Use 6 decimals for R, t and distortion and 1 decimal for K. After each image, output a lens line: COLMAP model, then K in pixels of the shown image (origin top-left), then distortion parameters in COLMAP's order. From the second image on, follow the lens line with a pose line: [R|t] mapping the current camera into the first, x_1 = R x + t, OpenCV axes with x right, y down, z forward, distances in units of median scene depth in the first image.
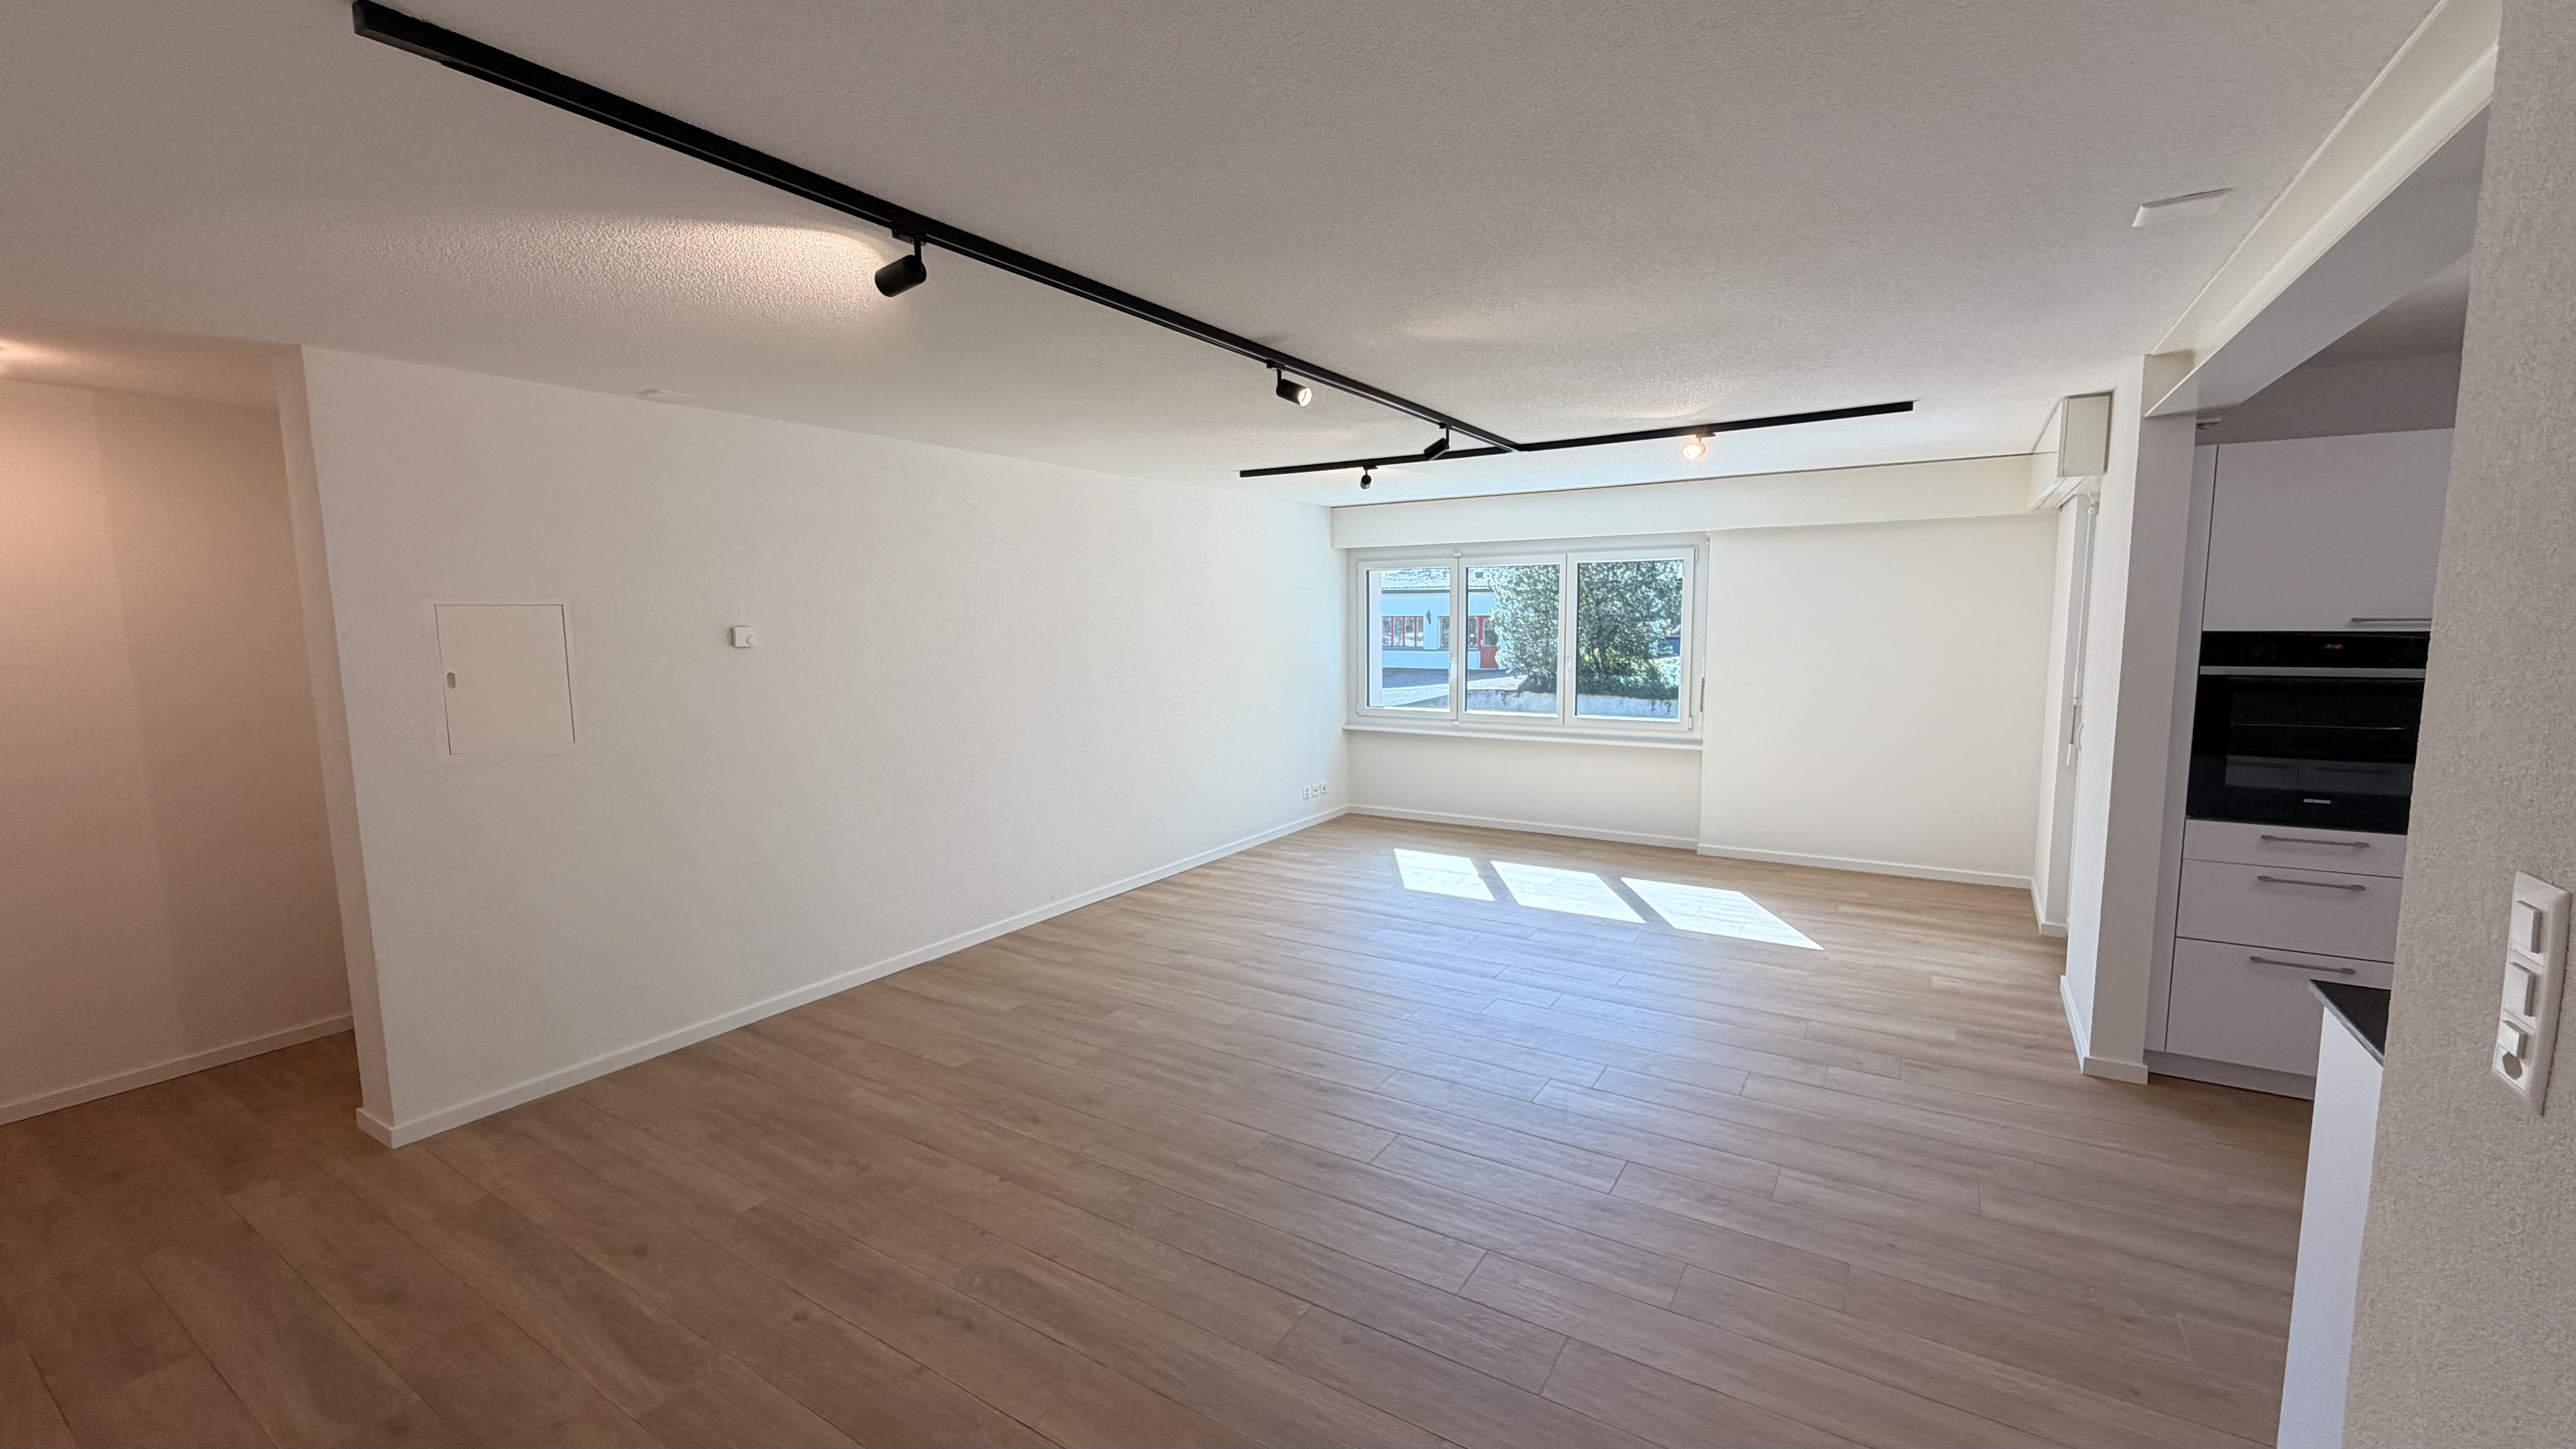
lens RADIAL K [[1031.2, 0, 1285.1], [0, 1031.2, 734.2], [0, 0, 1]] dist [0.001924, -0.002000]
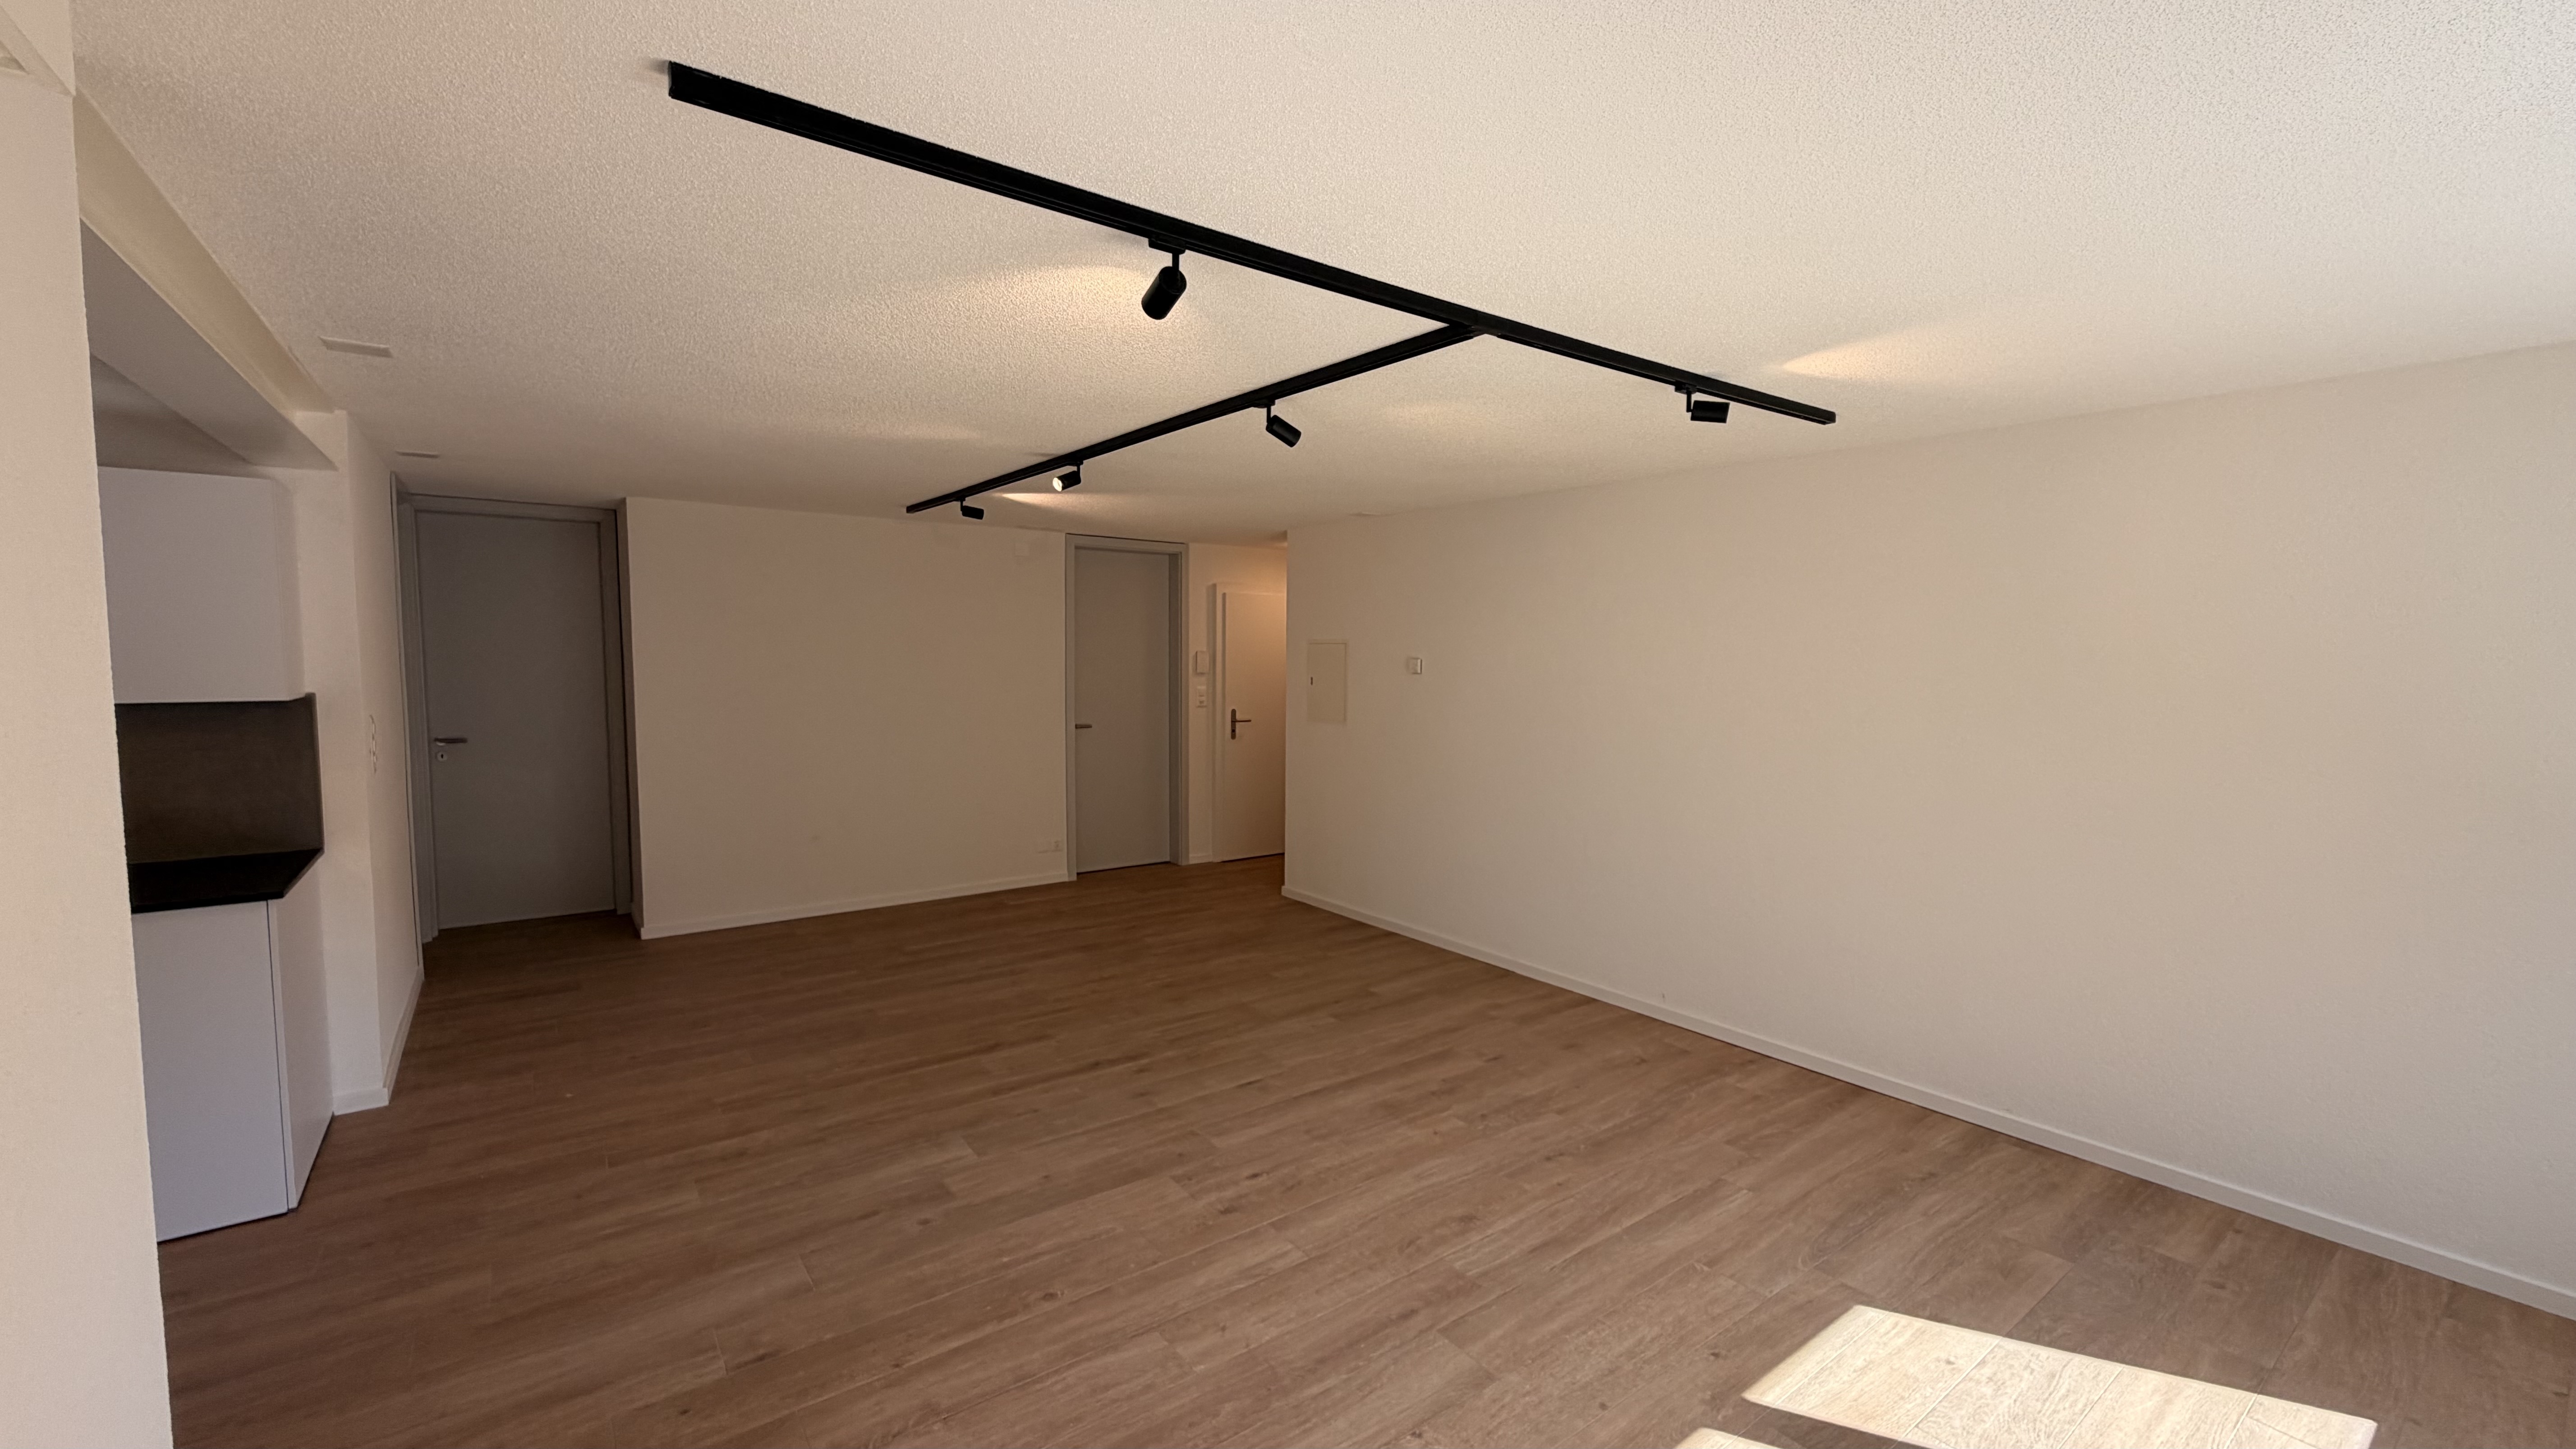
lens RADIAL K [[1031.2, 0, 1288.5], [0, 1031.2, 723.3], [0, 0, 1]] dist [0.001924, -0.002000]
pose [[-0.355430, 0.075431, -0.931654, 0.884017], [-0.116804, 0.985341, 0.124339, -0.174766], [0.927376, 0.153015, -0.341409, 1.351306]]
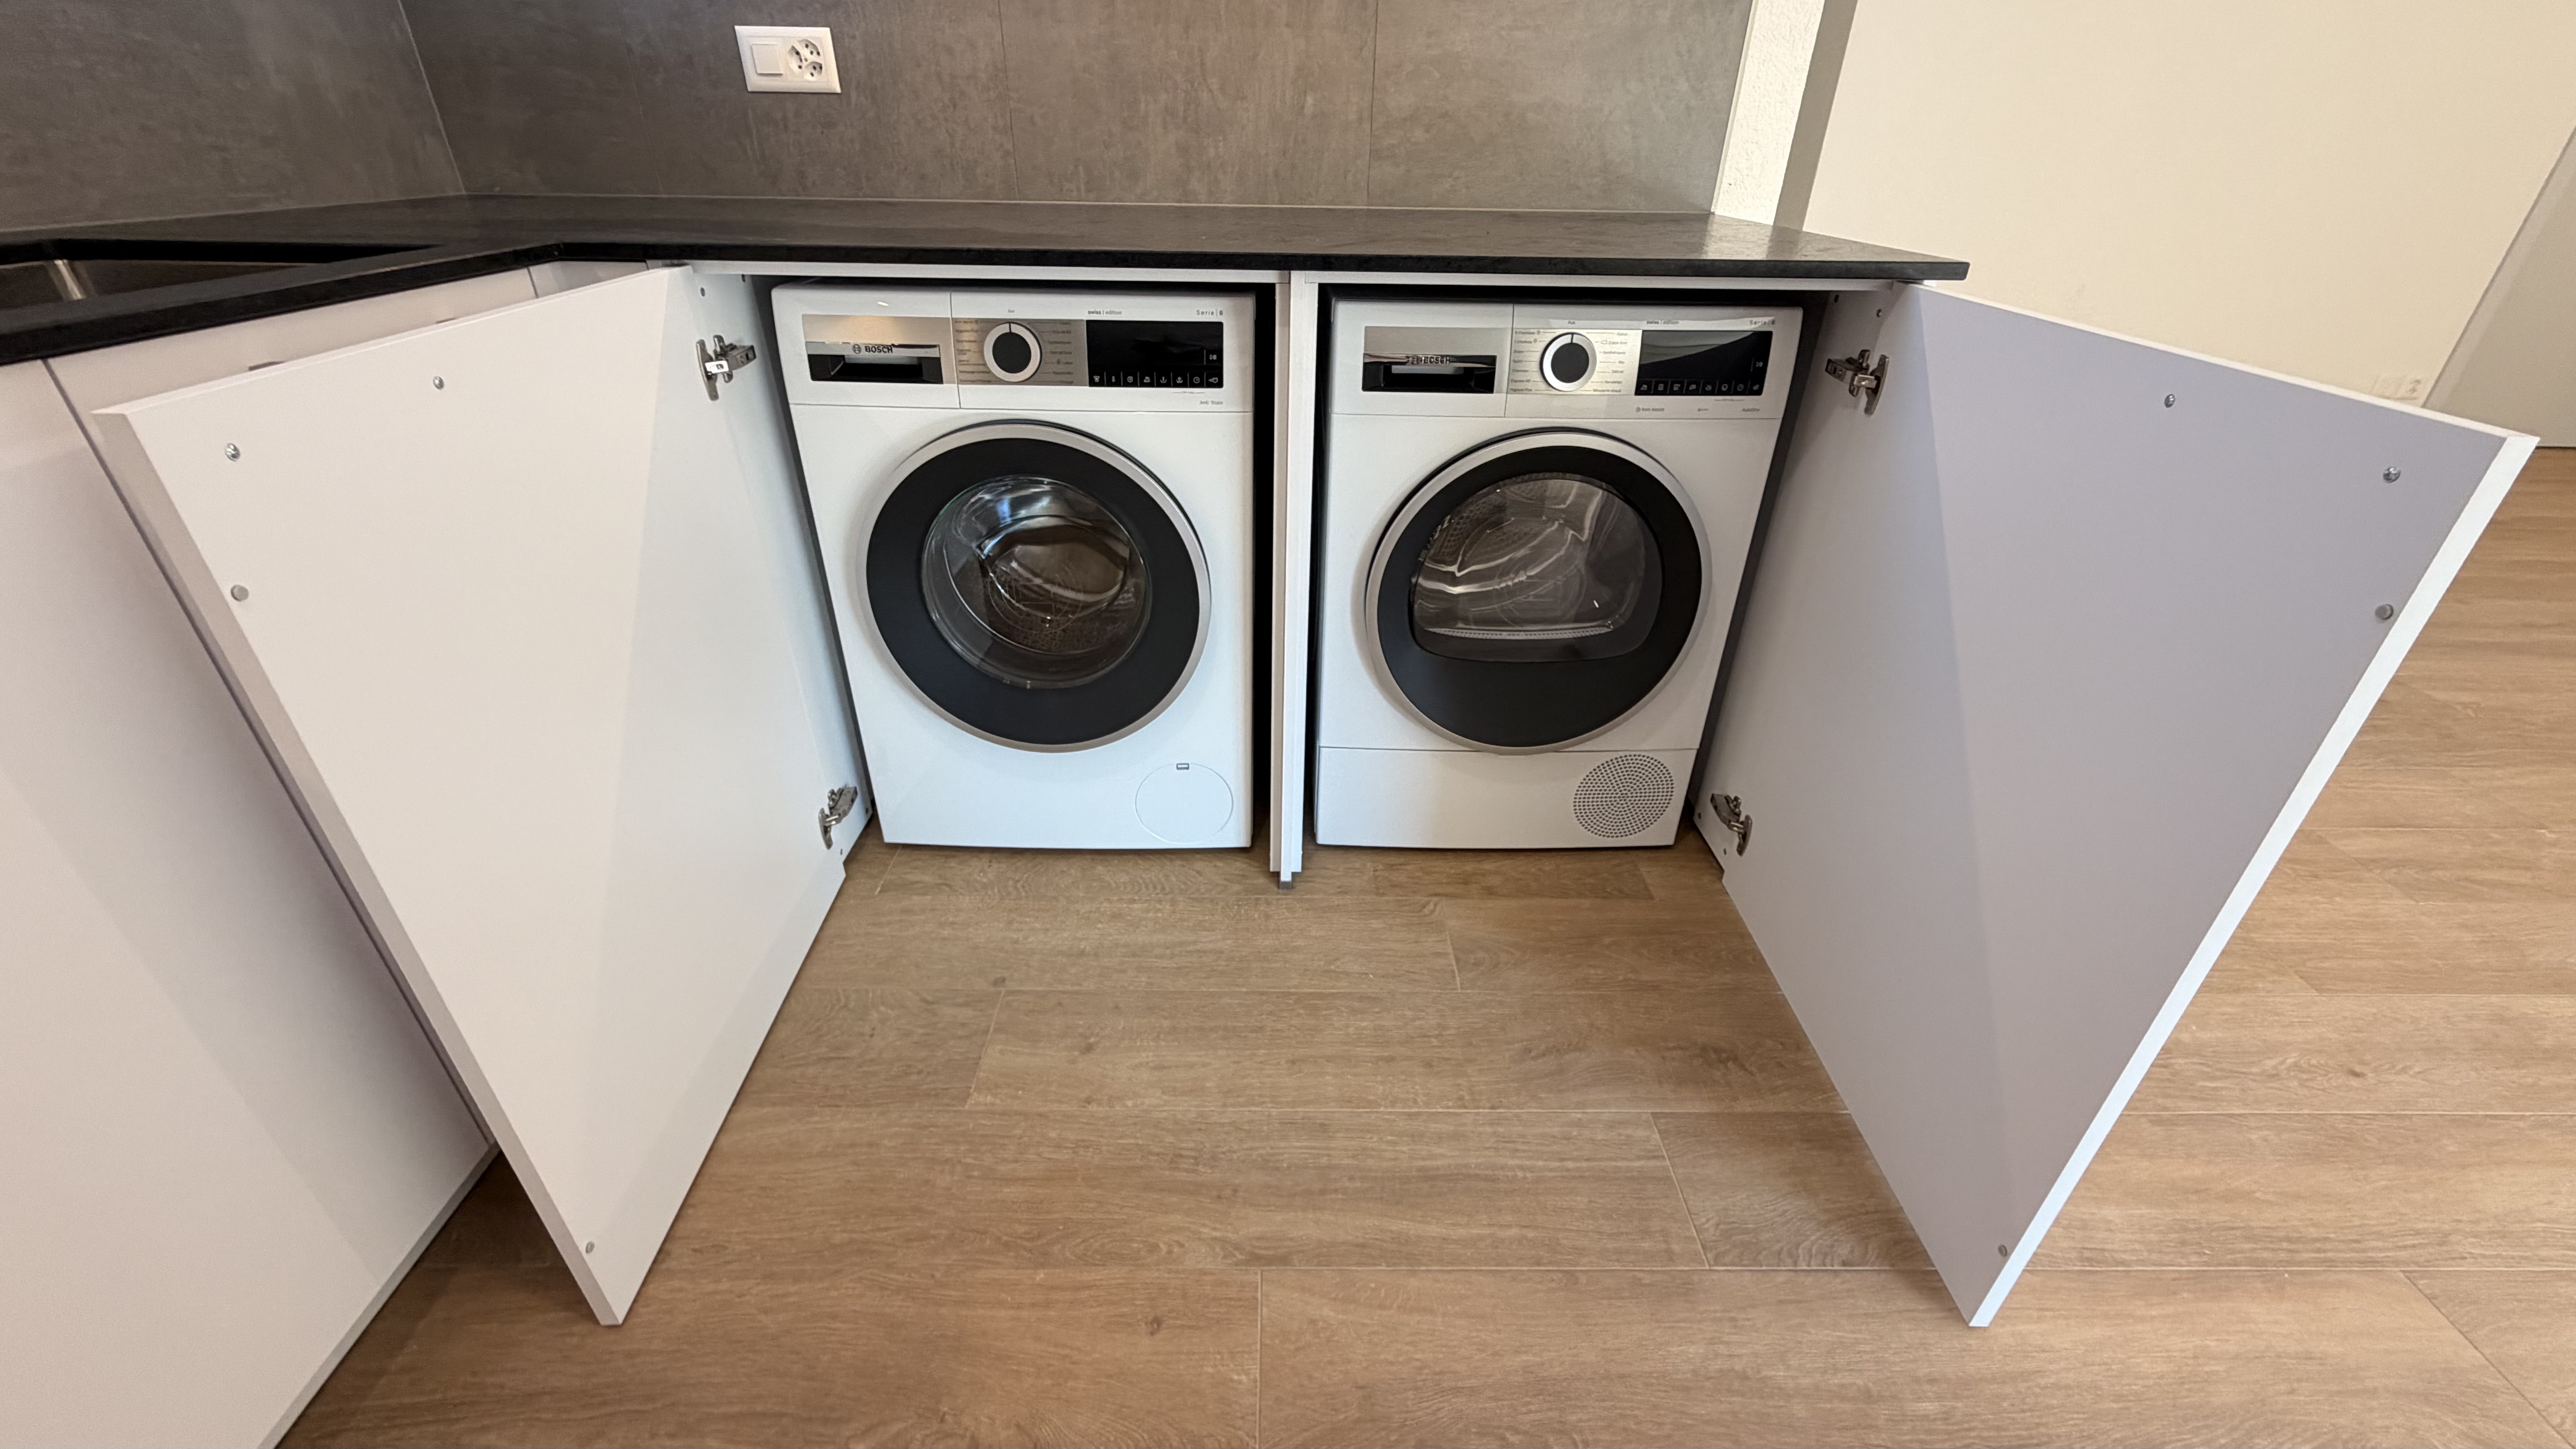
lens RADIAL K [[1031.2, 0, 1281.6], [0, 1031.2, 729.7], [0, 0, 1]] dist [0.001924, -0.002000]
pose [[-0.839713, 0.272023, -0.469985, 0.807259], [-0.068323, 0.805683, 0.588393, 0.059808], [0.538715, 0.526192, -0.657957, 0.631999]]
